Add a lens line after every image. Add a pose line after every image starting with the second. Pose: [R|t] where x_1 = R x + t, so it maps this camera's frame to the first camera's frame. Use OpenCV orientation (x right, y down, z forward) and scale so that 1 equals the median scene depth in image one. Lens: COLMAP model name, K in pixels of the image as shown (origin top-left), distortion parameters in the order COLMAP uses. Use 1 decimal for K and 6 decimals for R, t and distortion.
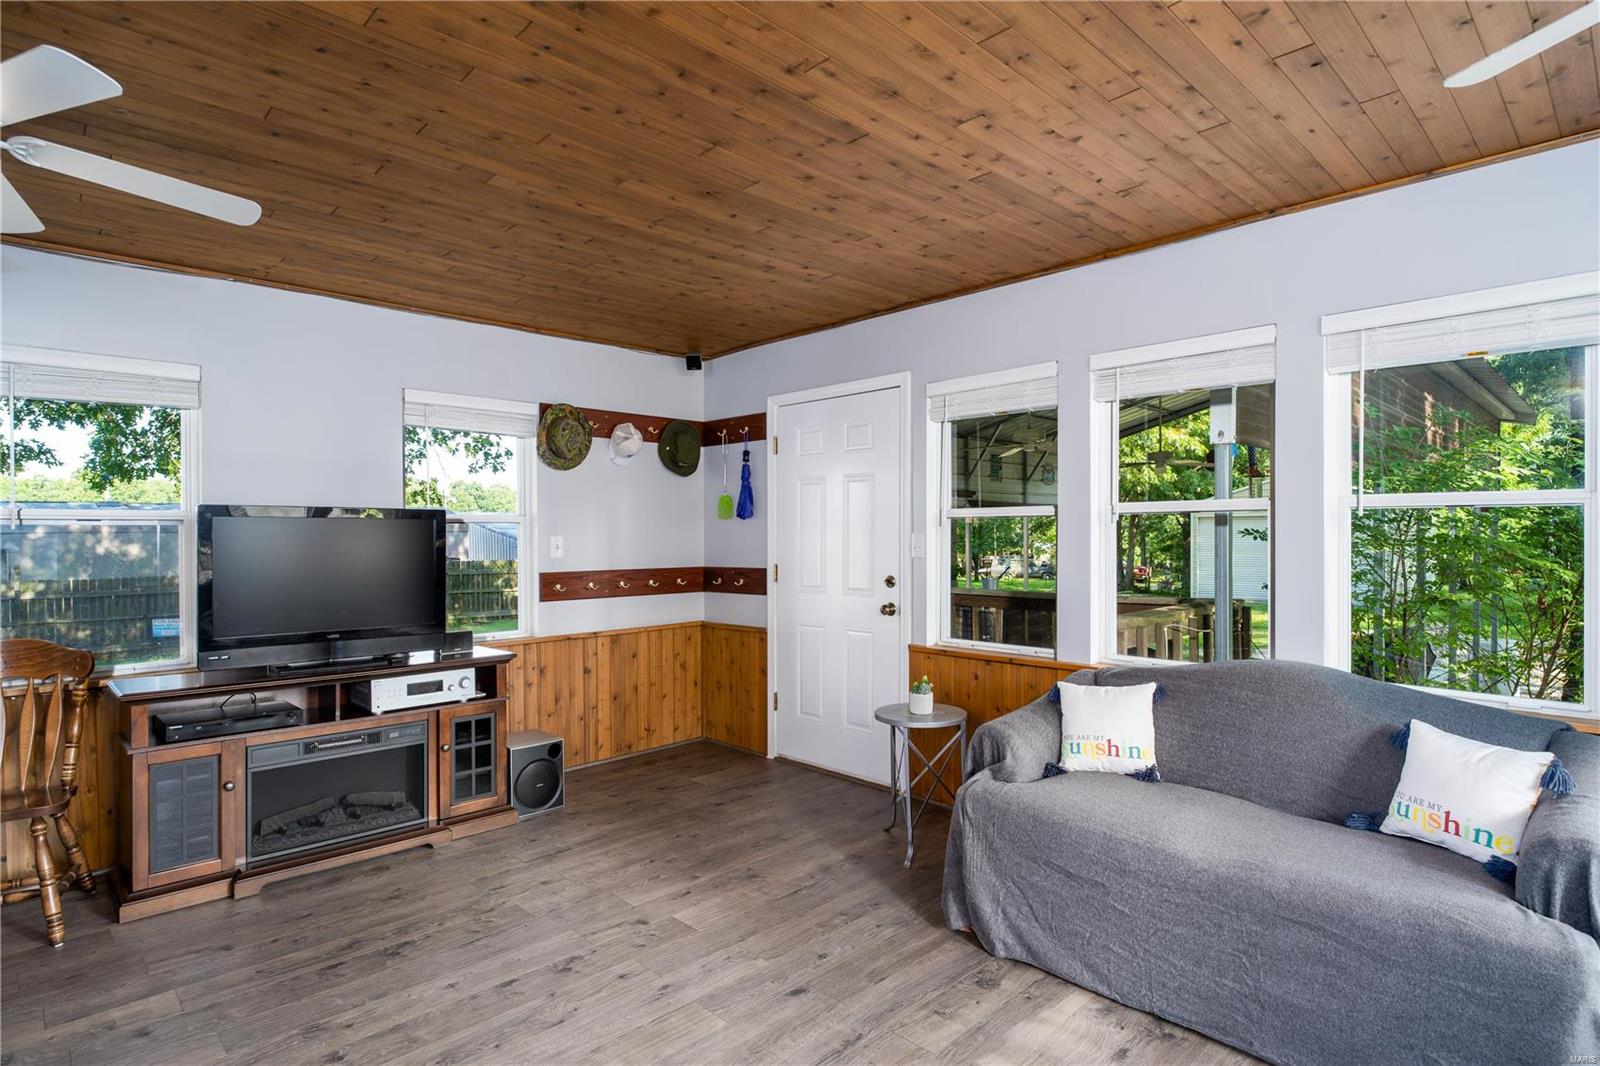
lens RADIAL K [[830.9, 0, 792.9], [0, 830.9, 536.5], [0, 0, 1]] dist [-0.006573, 0.001665]
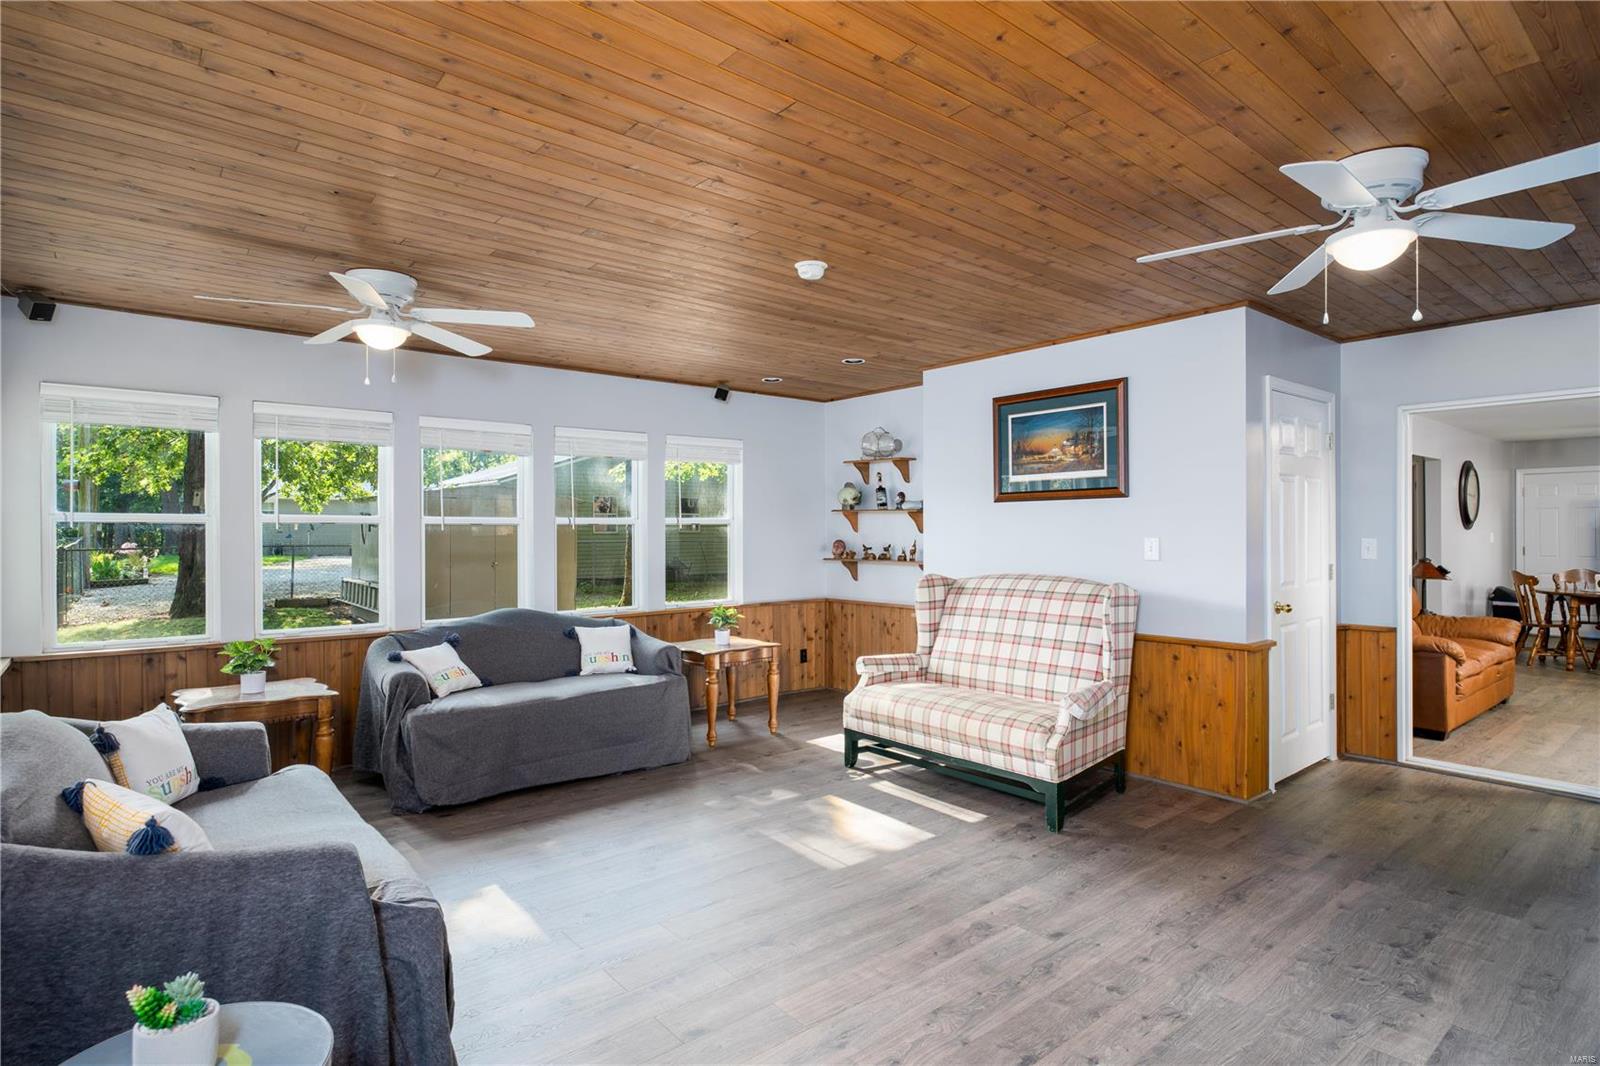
lens RADIAL K [[830.9, 0, 799.6], [0, 830.9, 530.2], [0, 0, 1]] dist [-0.006573, 0.001665]
pose [[-0.997327, 0.007918, 0.072643, -0.124728], [0.008054, 0.999966, 0.001578, -0.006545], [-0.072628, 0.002159, -0.997357, 1.314003]]
